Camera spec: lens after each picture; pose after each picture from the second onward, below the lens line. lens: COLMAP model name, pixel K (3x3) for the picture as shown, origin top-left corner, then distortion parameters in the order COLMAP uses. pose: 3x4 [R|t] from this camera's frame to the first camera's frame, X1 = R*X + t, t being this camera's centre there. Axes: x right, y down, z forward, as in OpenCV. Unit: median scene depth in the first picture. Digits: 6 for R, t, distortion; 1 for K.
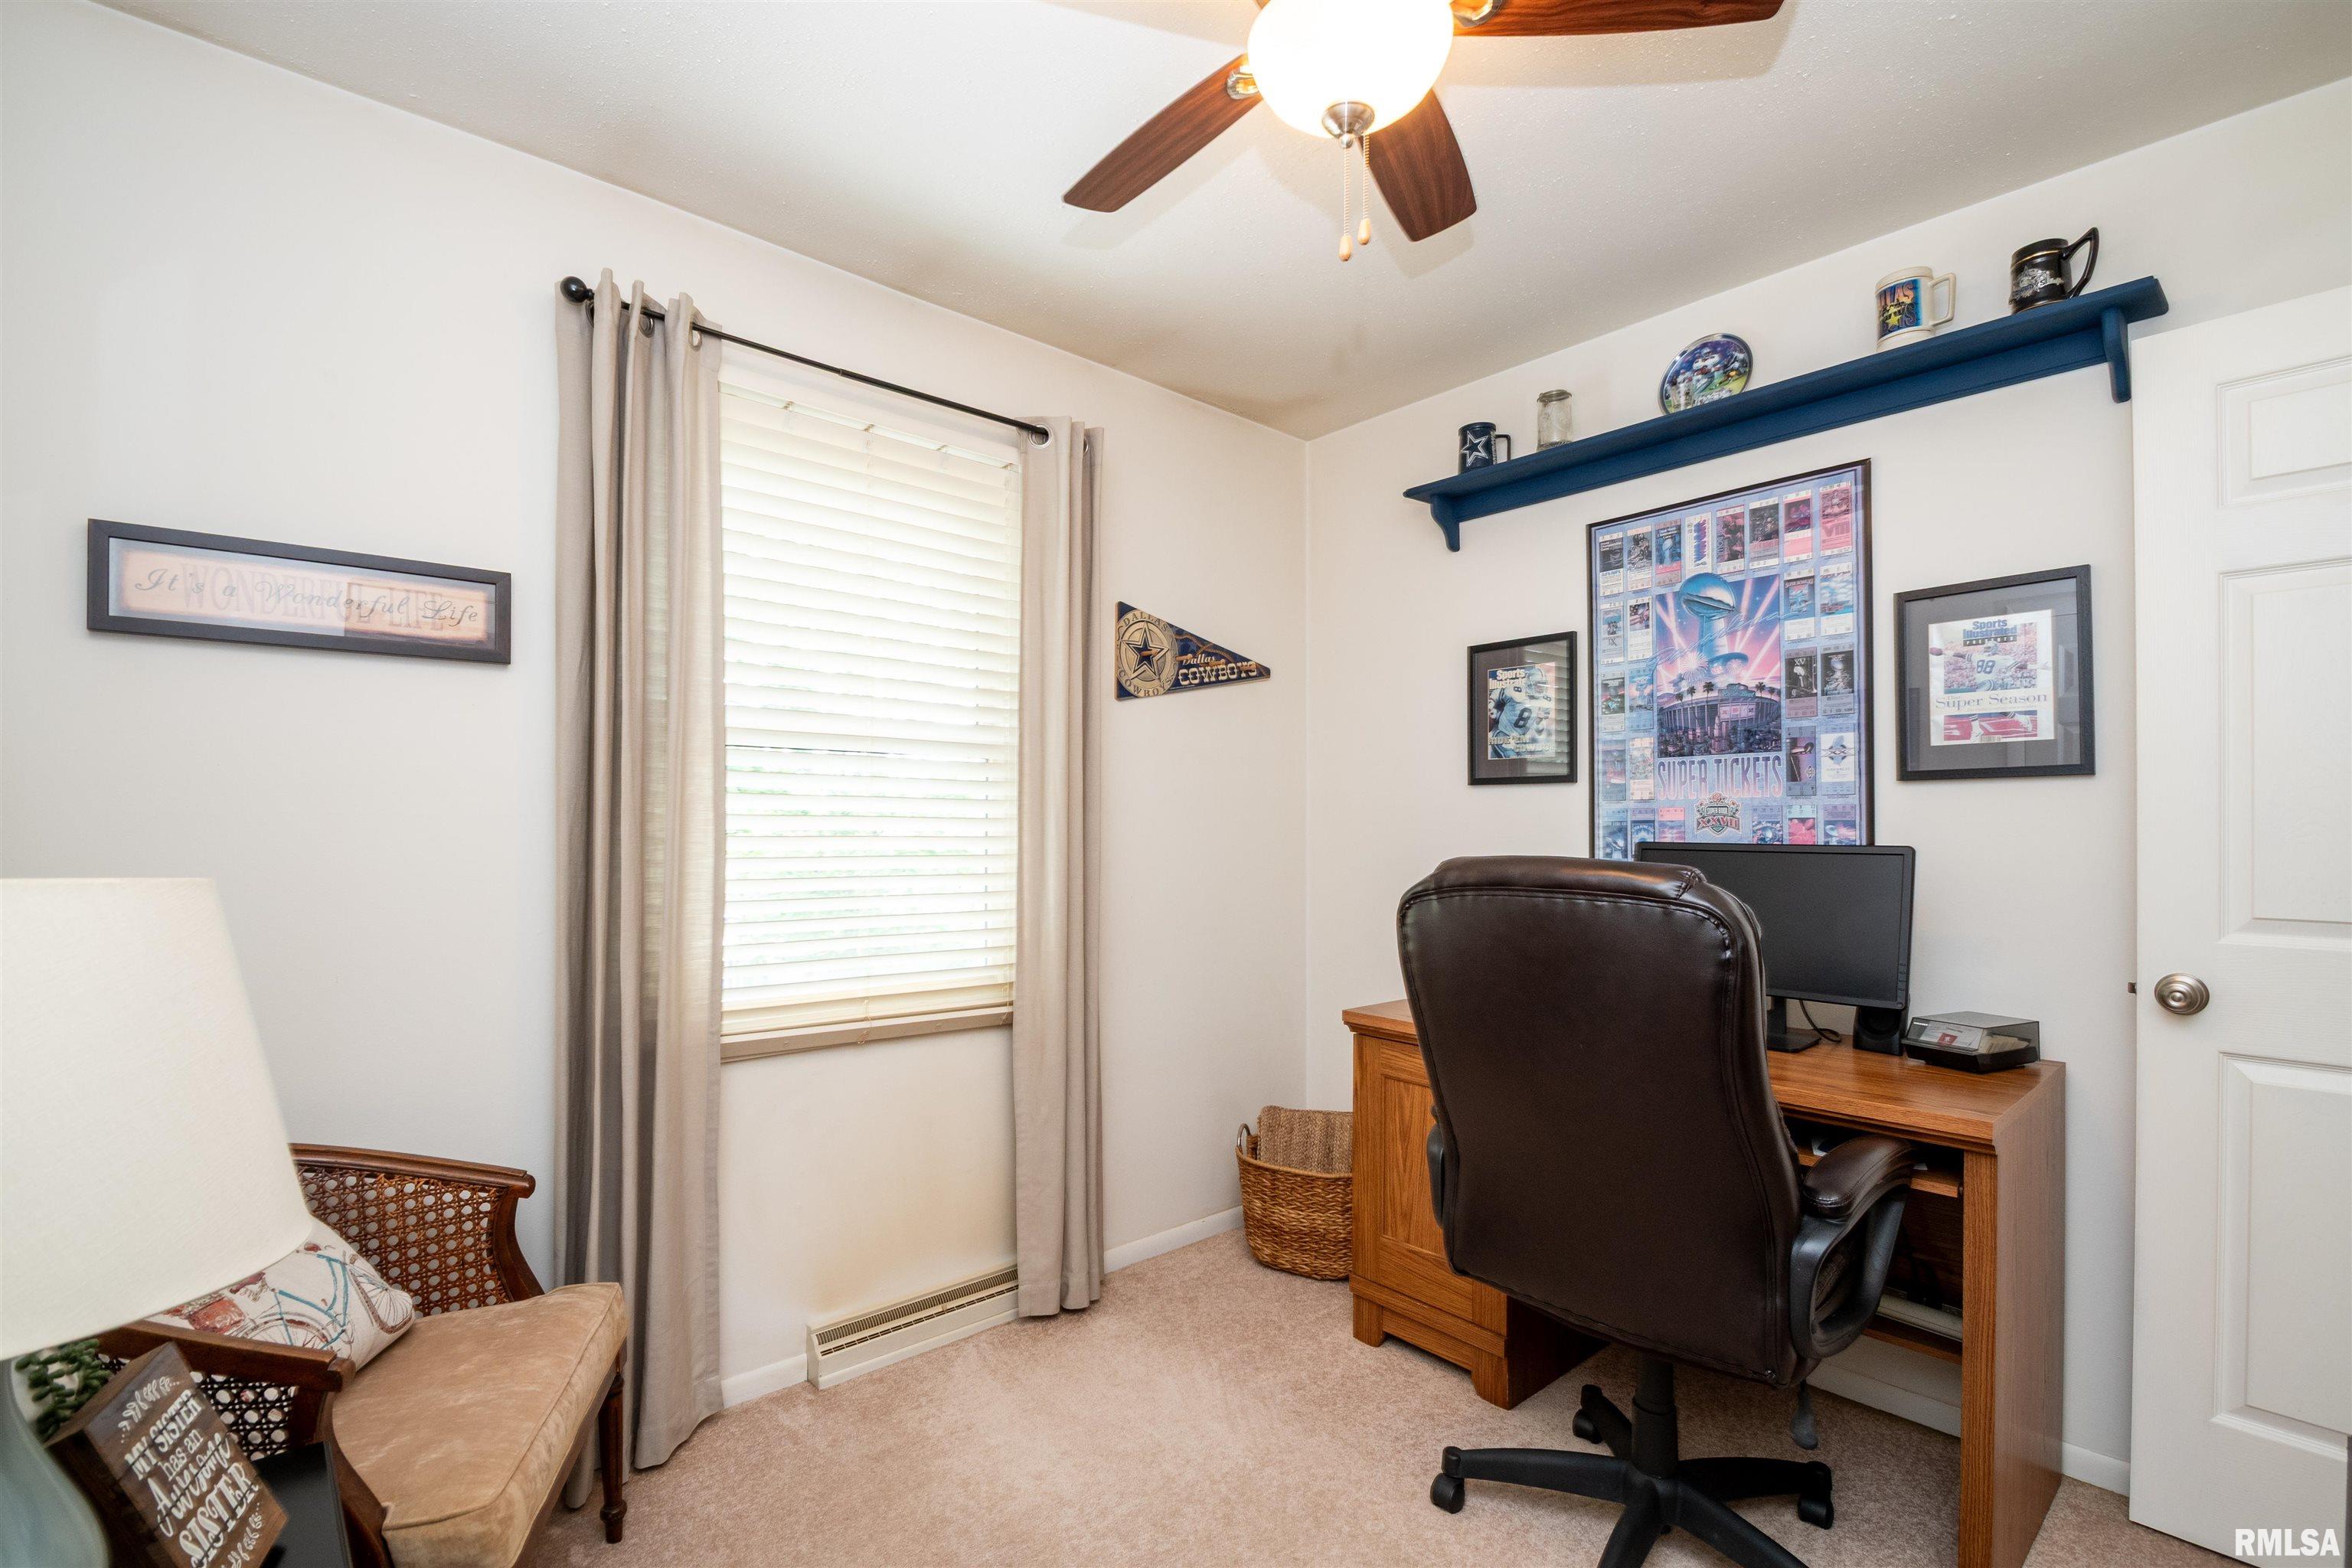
lens RADIAL K [[1033.4, 0, 1174.6], [0, 1033.4, 808.2], [0, 0, 1]] dist [0.000759, -0.000380]
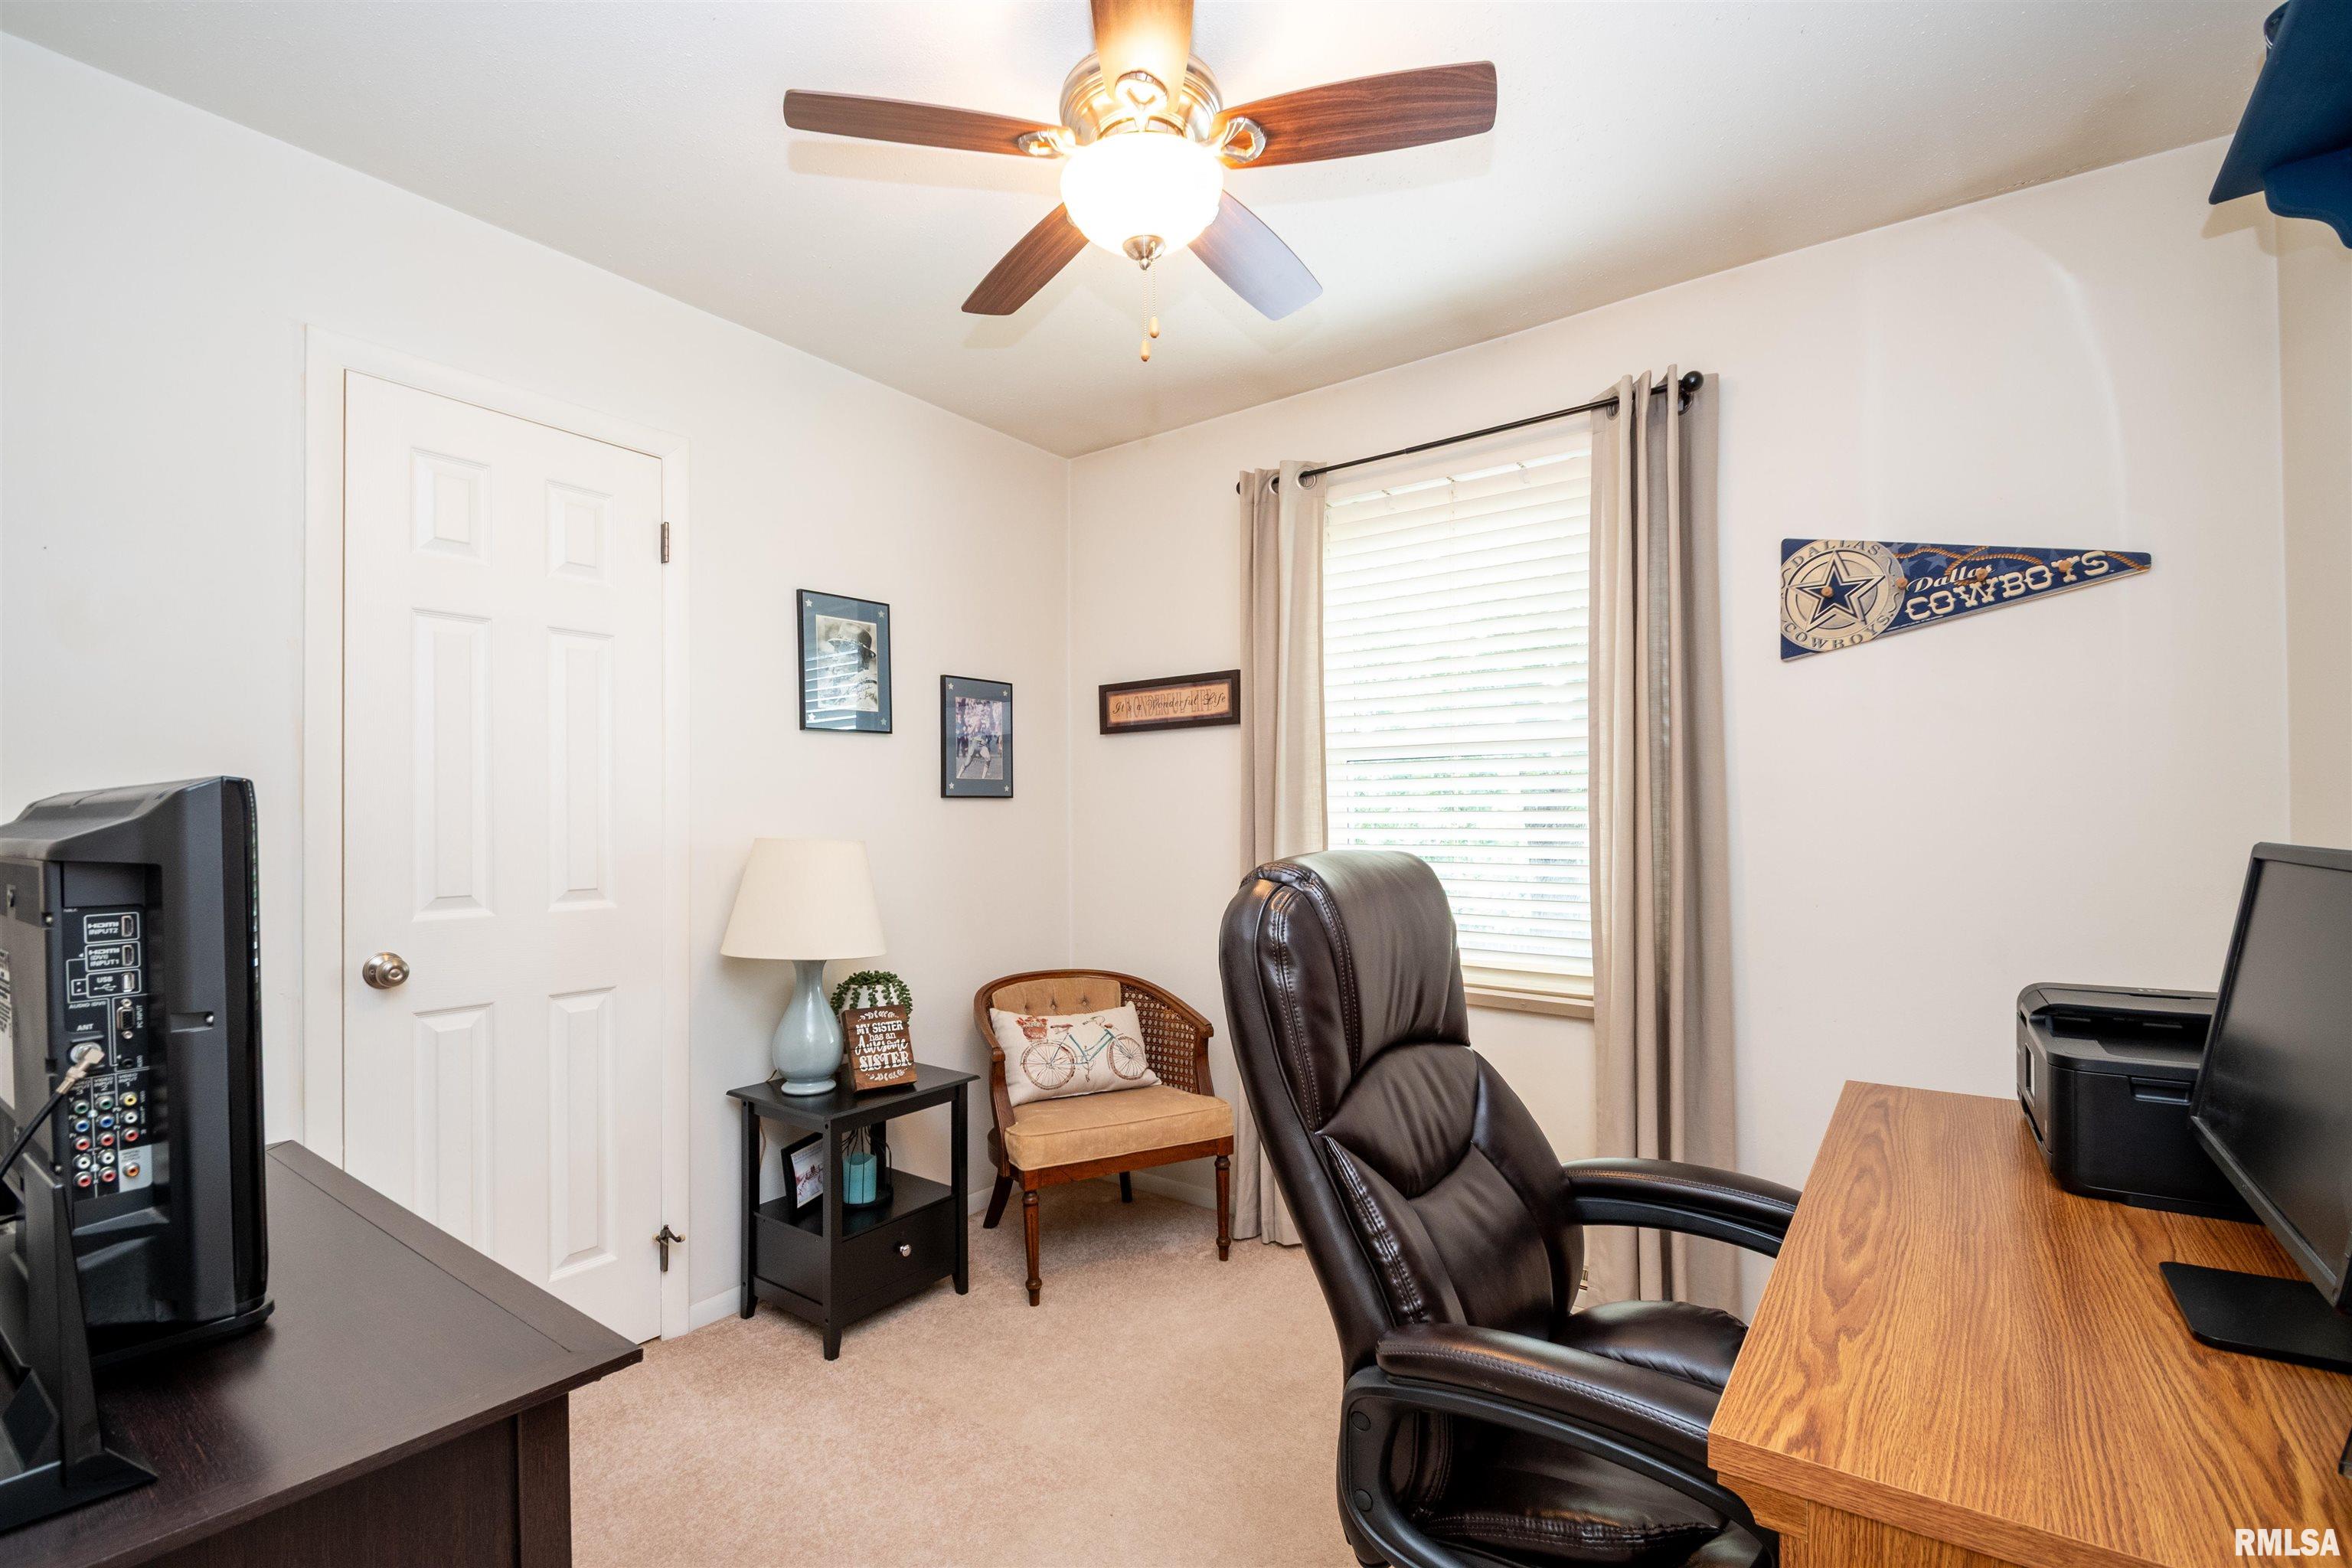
lens RADIAL K [[1033.4, 0, 1174.6], [0, 1033.4, 808.2], [0, 0, 1]] dist [0.000759, -0.000380]
pose [[0.222422, -0.013964, -0.974851, 0.627391], [0.028188, 0.999572, -0.007887, 0.003967], [0.974543, -0.025725, 0.222720, 0.344948]]
